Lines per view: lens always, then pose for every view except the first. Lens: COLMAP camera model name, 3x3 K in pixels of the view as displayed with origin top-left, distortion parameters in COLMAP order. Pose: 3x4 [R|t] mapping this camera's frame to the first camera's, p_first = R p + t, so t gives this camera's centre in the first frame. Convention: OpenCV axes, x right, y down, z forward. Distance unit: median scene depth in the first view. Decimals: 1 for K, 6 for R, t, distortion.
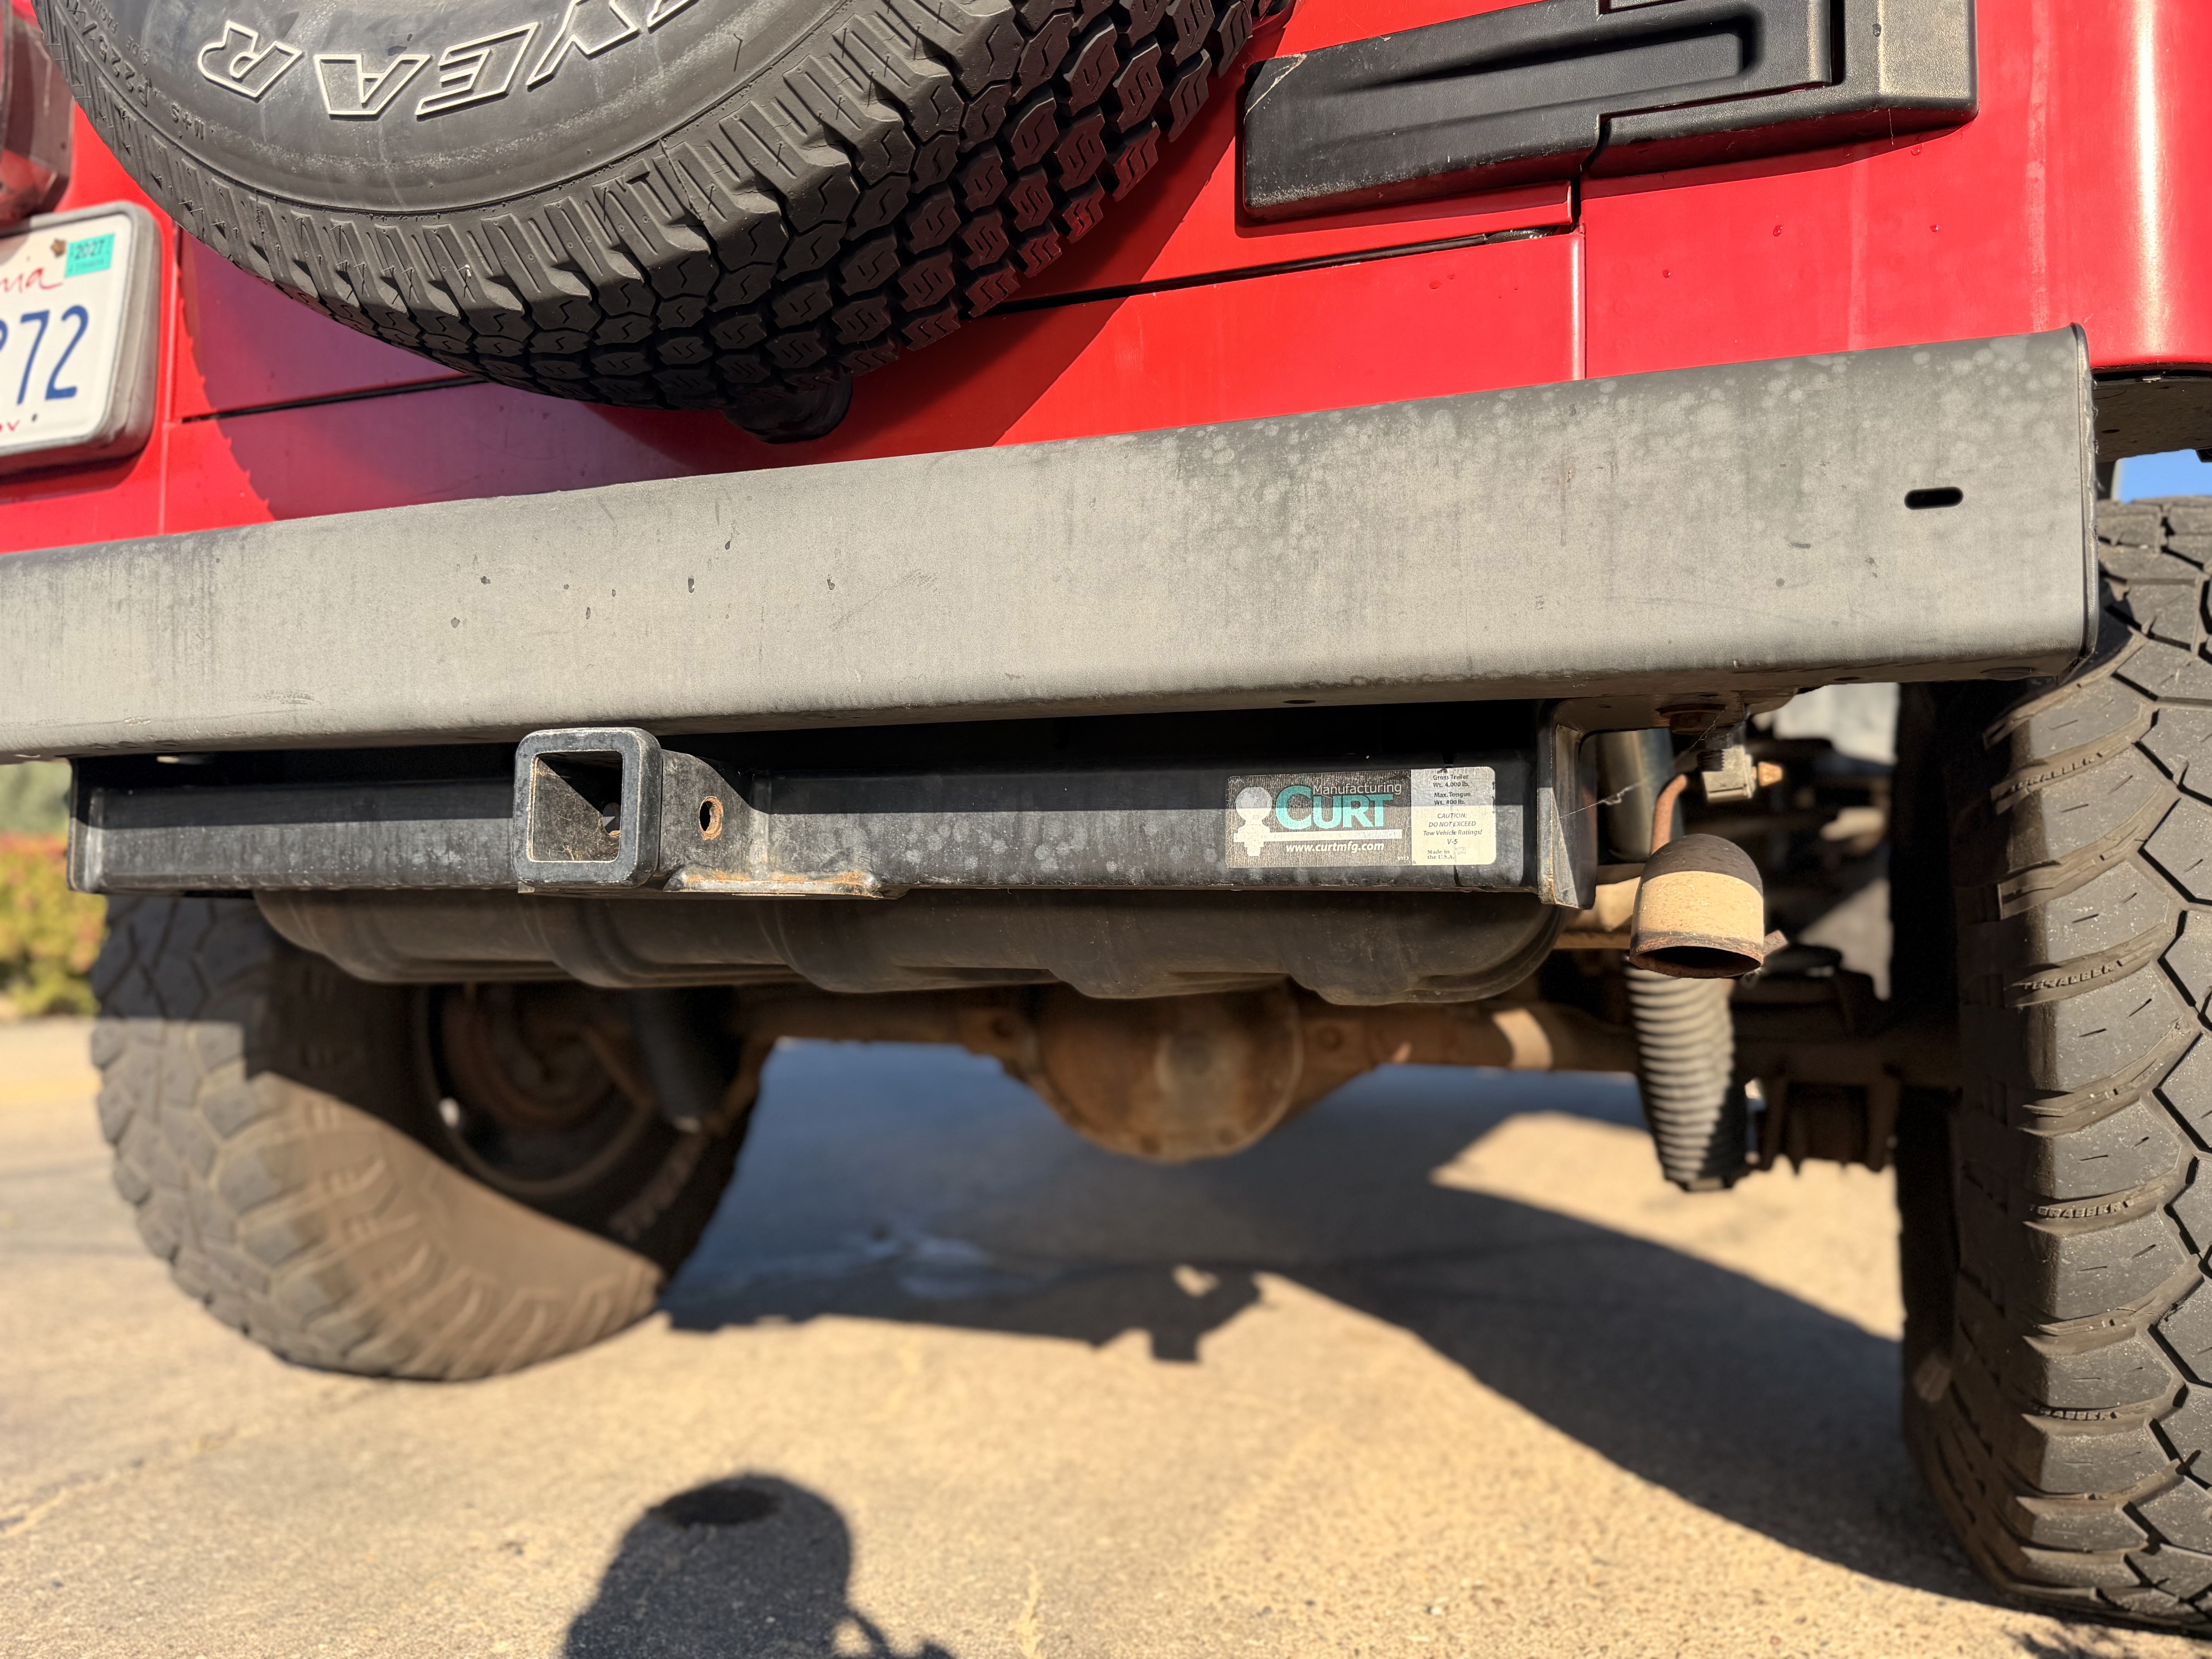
lens RADIAL K [[1636.3, 0, 1112.8], [0, 1636.3, 831.5], [0, 0, 1]] dist [0.012004, -0.021262]
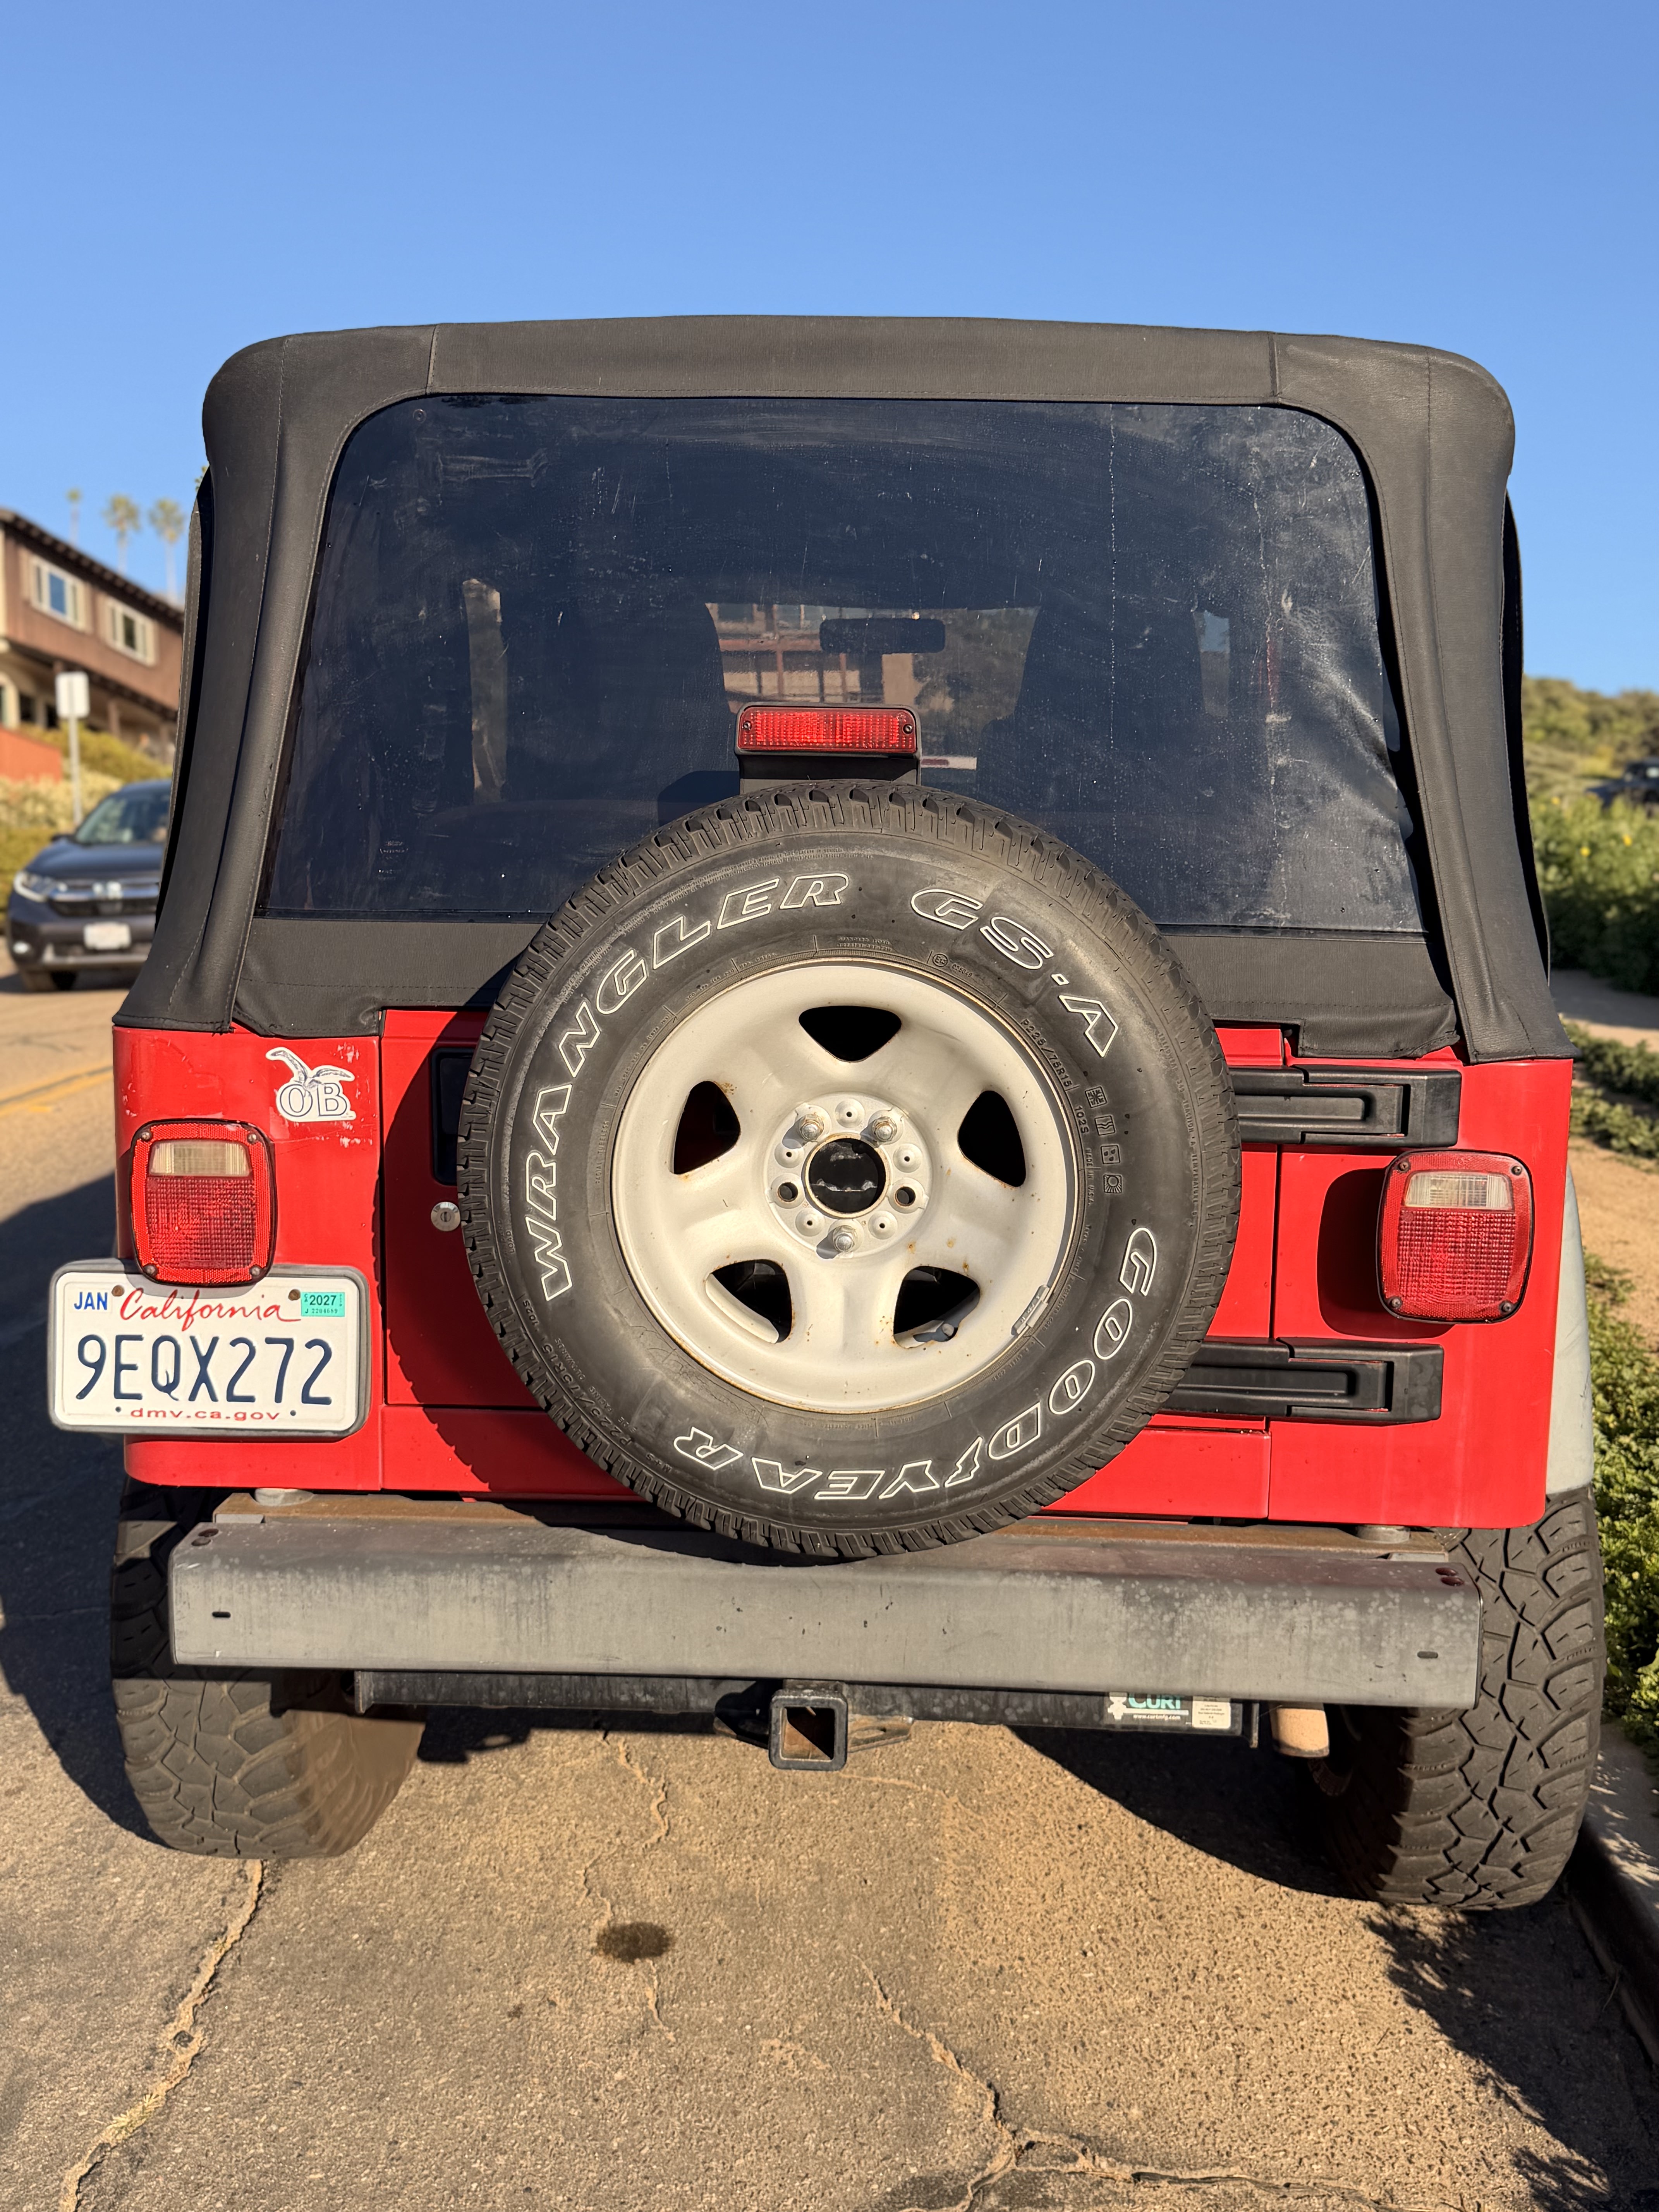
lens RADIAL K [[1995.5, 0, 830.2], [0, 1995.5, 1104.2], [0, 0, 1]] dist [0.054852, -0.018358]
pose [[0.950163, -0.042360, 0.308861, -0.955829], [-0.022122, 0.979067, 0.202333, -1.180490], [-0.310967, -0.199082, 0.929336, -1.068629]]
